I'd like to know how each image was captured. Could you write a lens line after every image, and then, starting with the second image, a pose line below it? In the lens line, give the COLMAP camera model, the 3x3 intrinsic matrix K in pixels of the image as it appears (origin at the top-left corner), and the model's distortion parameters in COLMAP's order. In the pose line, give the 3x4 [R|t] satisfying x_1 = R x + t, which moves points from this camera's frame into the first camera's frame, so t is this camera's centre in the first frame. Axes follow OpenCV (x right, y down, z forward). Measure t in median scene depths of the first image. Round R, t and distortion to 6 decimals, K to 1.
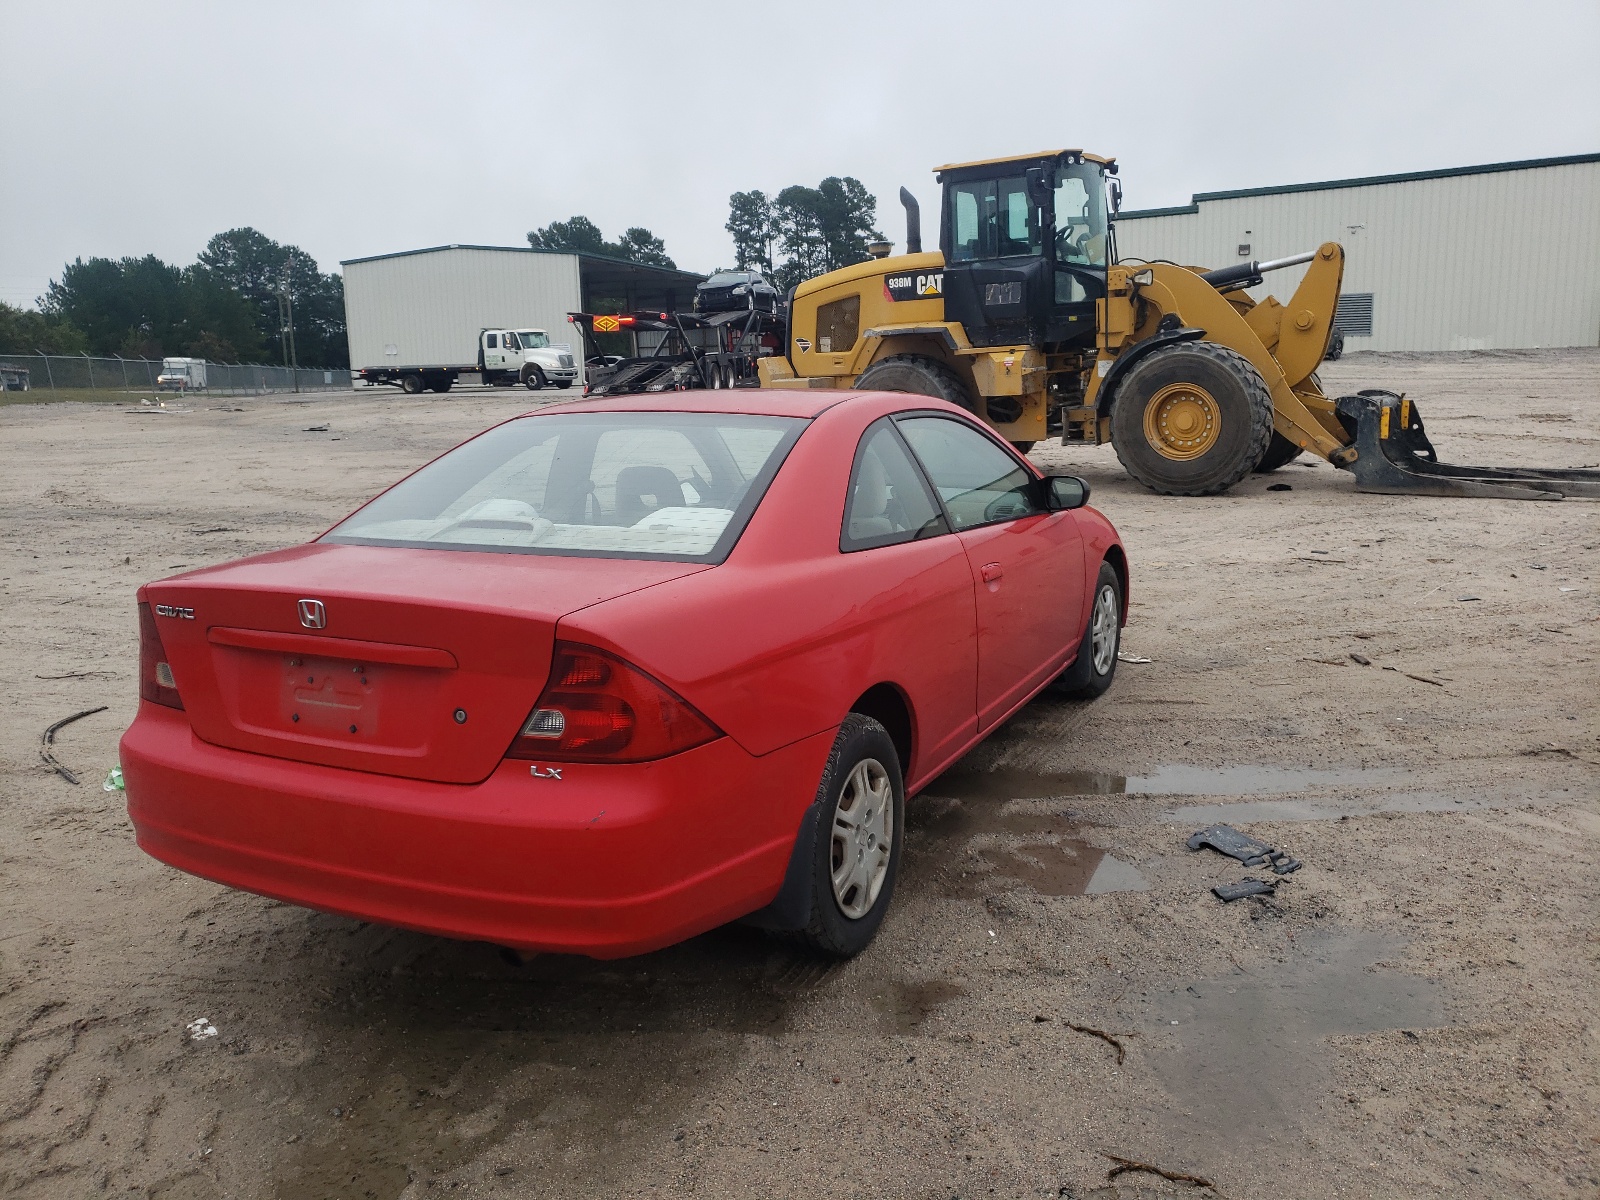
lens RADIAL K [[1307.9, 0, 800.0], [0, 1307.9, 600.0], [0, 0, 1]] dist [0.008822, 0.004786]
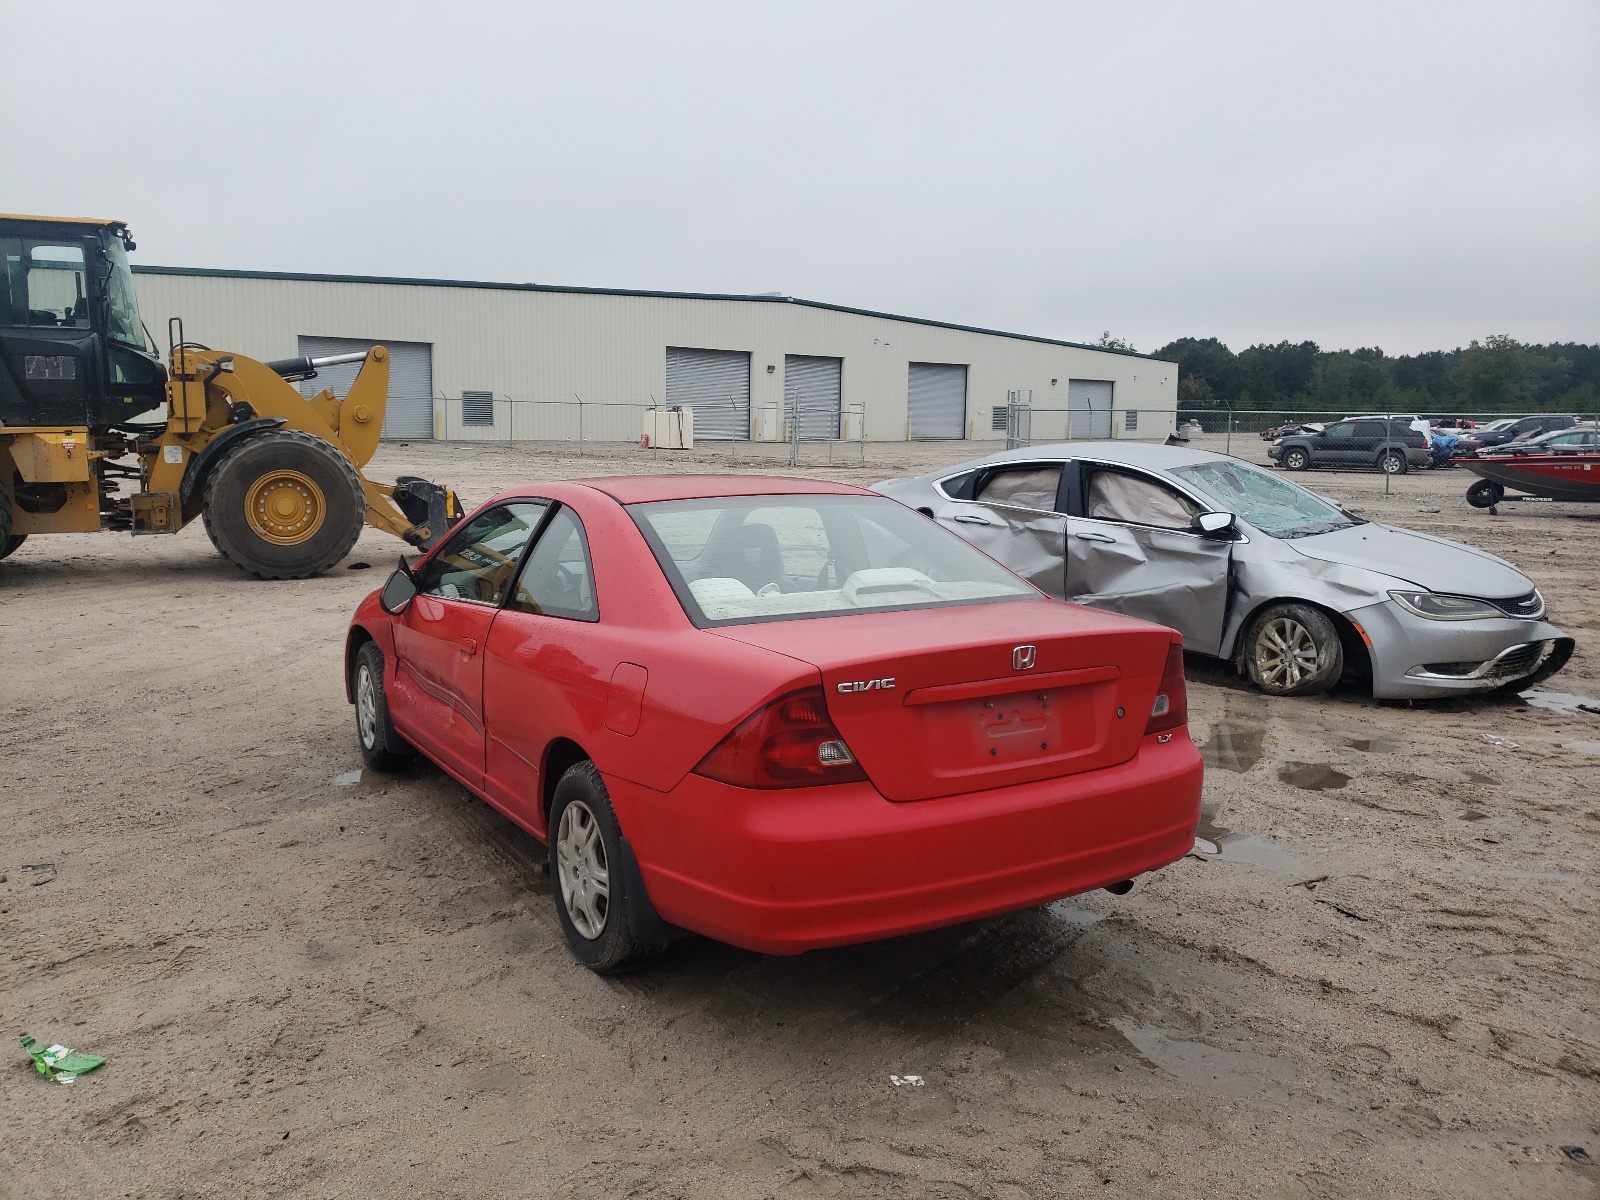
lens RADIAL K [[1307.9, 0, 800.0], [0, 1307.9, 600.0], [0, 0, 1]] dist [0.008822, 0.004786]
pose [[0.496319, -0.080477, 0.864402, -0.396563], [0.137012, 0.990477, 0.013546, -0.022729], [-0.857261, 0.111710, 0.502618, 0.146036]]
